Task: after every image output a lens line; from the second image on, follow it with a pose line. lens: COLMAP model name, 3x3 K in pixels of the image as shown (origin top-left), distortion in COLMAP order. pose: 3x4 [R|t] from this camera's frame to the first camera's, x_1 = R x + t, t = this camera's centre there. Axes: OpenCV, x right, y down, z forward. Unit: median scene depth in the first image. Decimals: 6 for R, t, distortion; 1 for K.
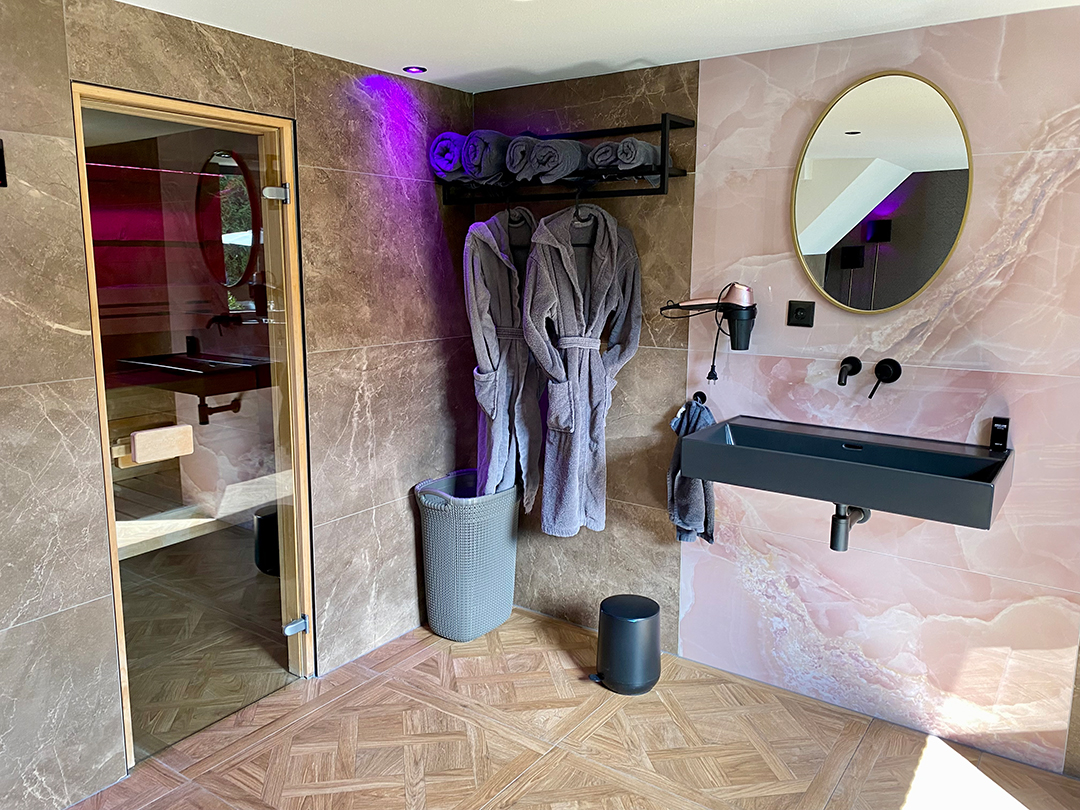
lens RADIAL K [[816.2, 0, 534.0], [0, 816.2, 400.9], [0, 0, 1]] dist [0.089056, -0.123814]
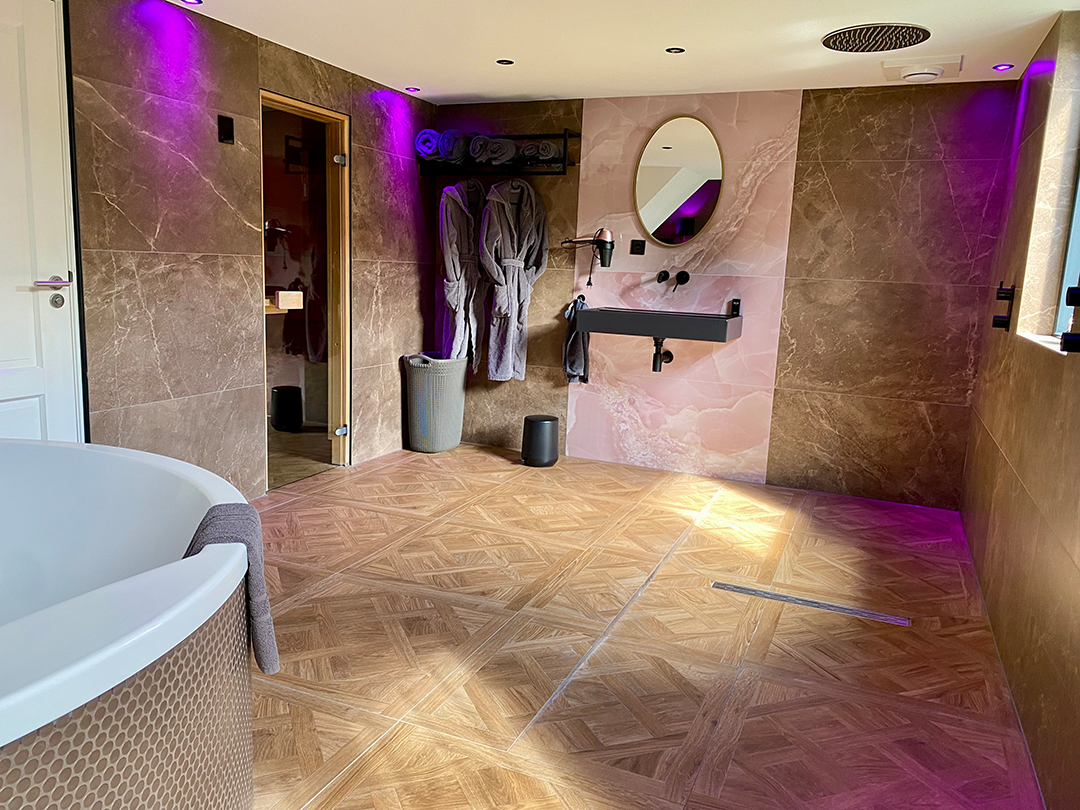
lens RADIAL K [[782.3, 0, 540.0], [0, 782.3, 405.0], [0, 0, 1]] dist [0.192452, -0.404779]
pose [[0.978022, -0.001715, 0.208497, -0.227702], [-0.001091, 0.999910, 0.013341, 0.199431], [-0.208501, -0.013275, 0.977932, -0.598190]]
